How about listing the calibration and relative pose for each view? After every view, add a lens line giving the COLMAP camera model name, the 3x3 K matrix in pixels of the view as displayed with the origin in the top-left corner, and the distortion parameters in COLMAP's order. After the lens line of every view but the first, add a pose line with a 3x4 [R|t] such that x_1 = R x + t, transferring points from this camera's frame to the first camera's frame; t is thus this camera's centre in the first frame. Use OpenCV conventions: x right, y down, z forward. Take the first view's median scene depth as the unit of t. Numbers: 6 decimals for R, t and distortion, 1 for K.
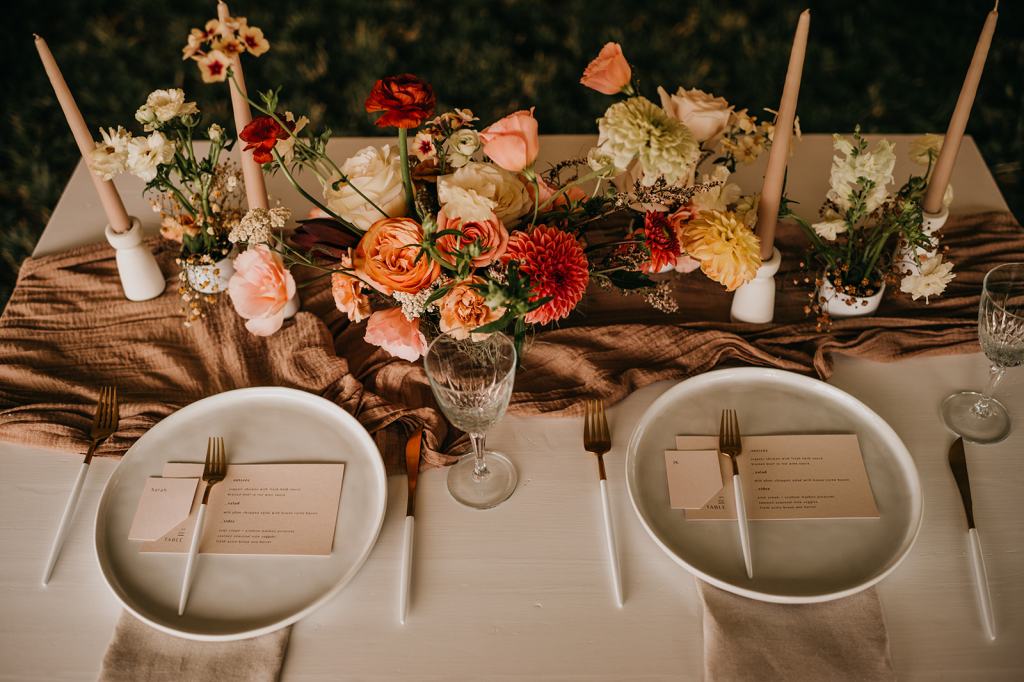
lens RADIAL K [[1081.7, 0, 512.0], [0, 1081.7, 341.0], [0, 0, 1]] dist [-0.053865, 0.005211]
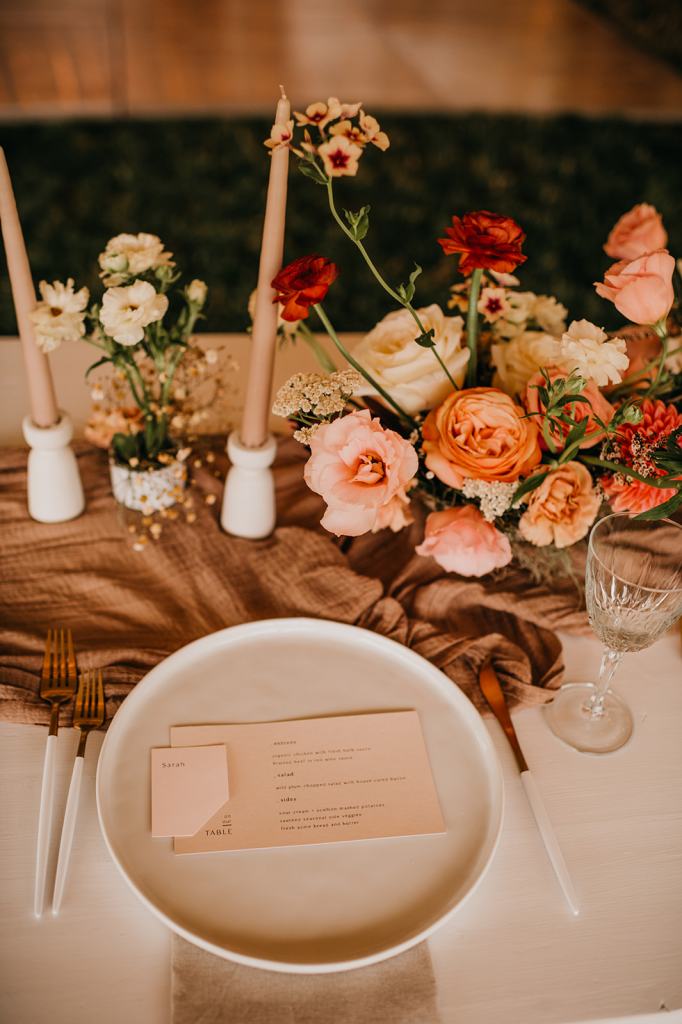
lens RADIAL K [[1081.7, 0, 381.3], [0, 1081.7, 510.6], [0, 0, 1]] dist [-0.053865, 0.005211]
pose [[0.976221, -0.024796, 0.215354, -0.310704], [0.046594, 0.994218, -0.096741, 0.042044], [-0.211710, 0.104475, 0.971732, 0.233246]]
